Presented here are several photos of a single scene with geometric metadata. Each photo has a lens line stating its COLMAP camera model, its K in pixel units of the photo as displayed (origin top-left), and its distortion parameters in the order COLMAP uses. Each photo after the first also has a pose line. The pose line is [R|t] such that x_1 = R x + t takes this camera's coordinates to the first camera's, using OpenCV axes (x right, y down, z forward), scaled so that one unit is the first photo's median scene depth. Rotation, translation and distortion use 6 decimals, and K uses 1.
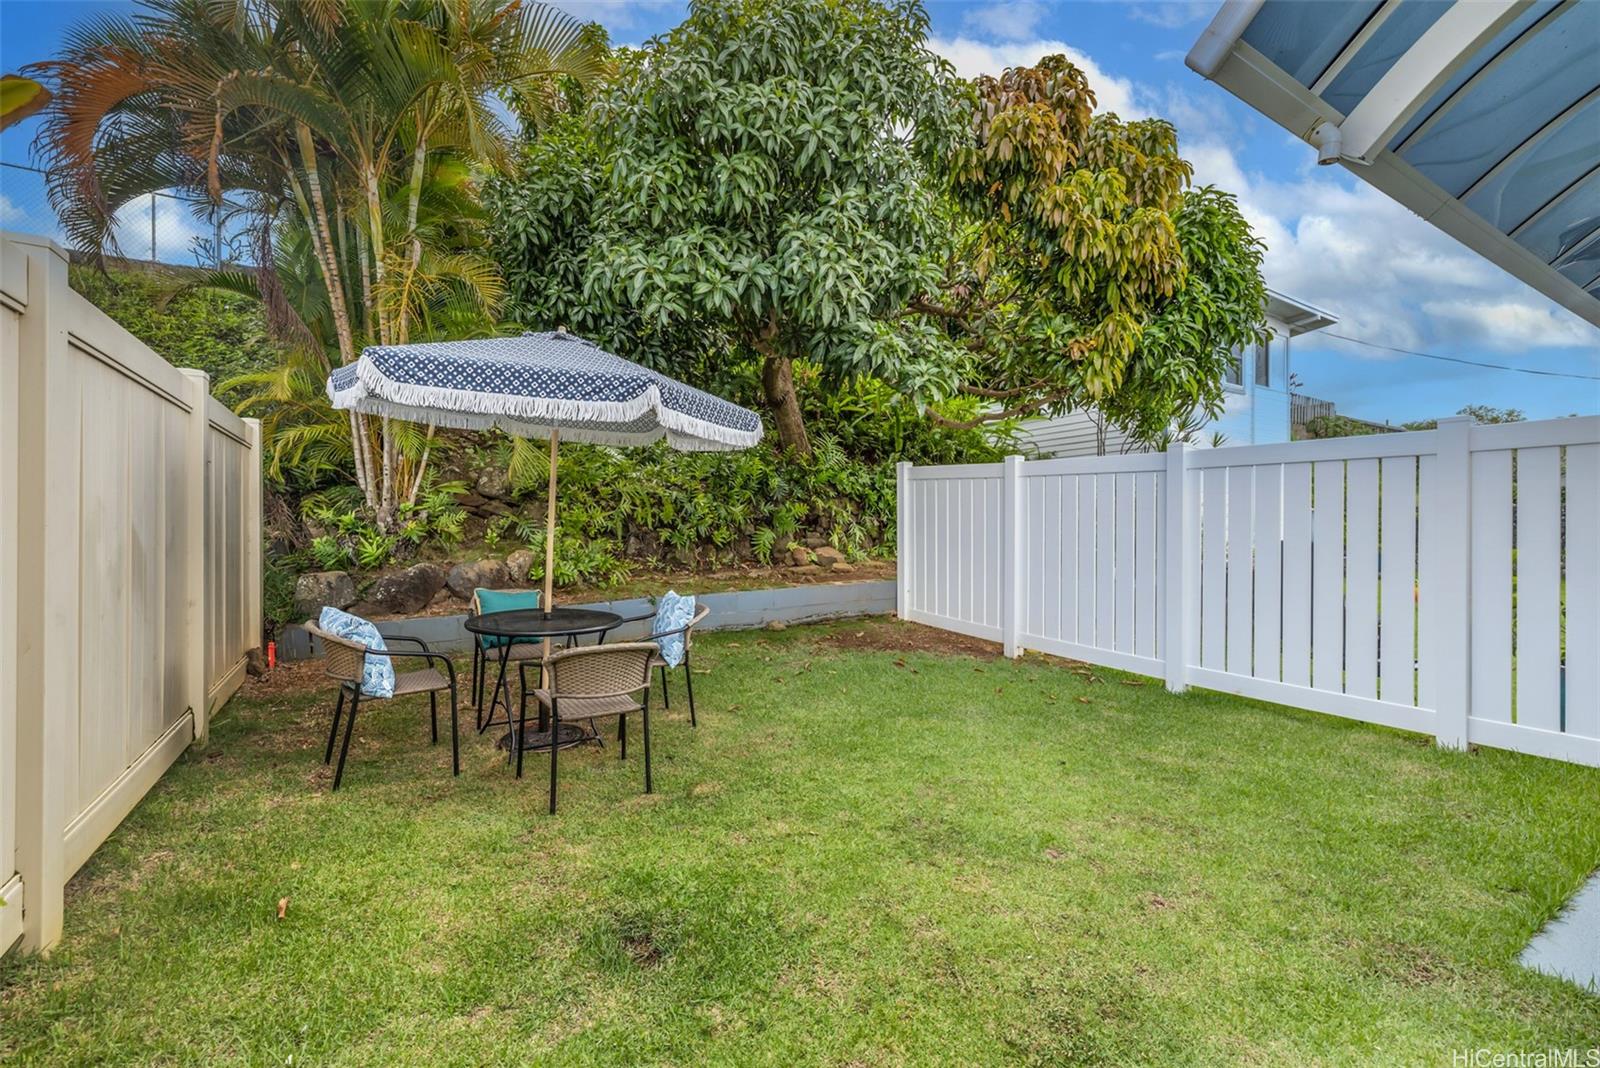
lens RADIAL K [[672.2, 0, 797.6], [0, 672.2, 531.4], [0, 0, 1]] dist [-0.000438, 0.000290]
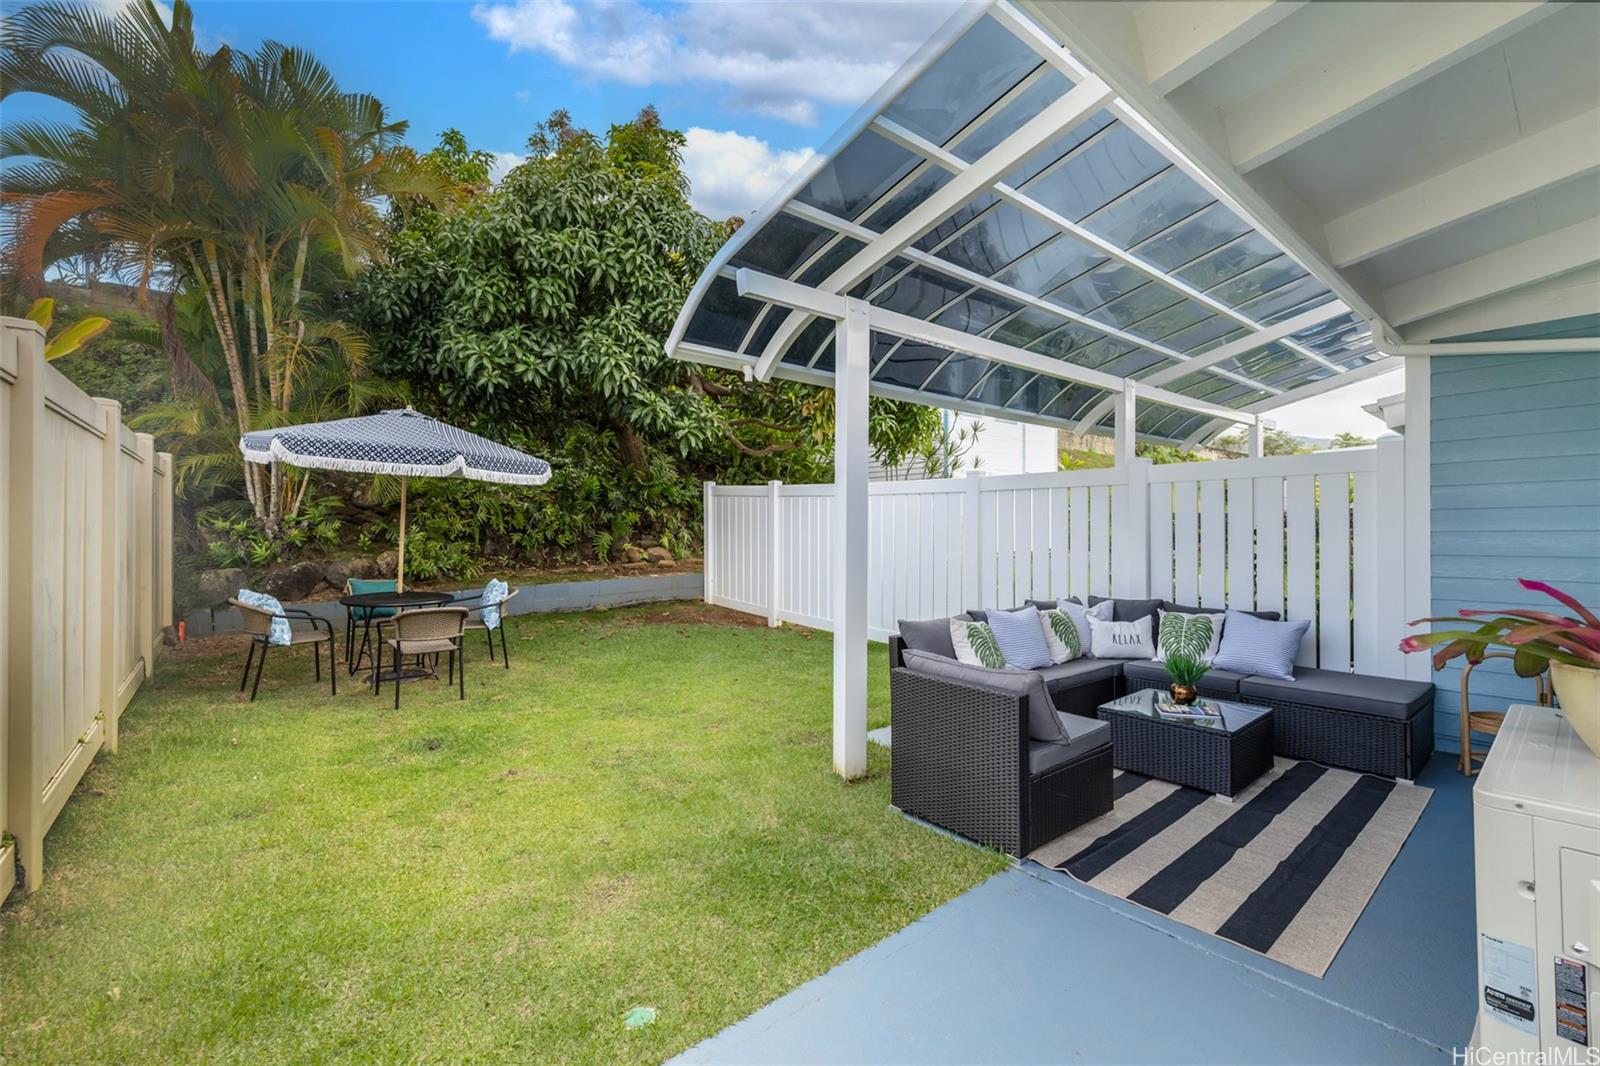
lens RADIAL K [[672.2, 0, 803.6], [0, 672.2, 529.5], [0, 0, 1]] dist [-0.000438, 0.000290]
pose [[0.989851, -0.000639, 0.142110, 0.219000], [0.000714, 1.000000, -0.000481, -0.014228], [-0.142110, 0.000577, 0.989851, -0.437880]]
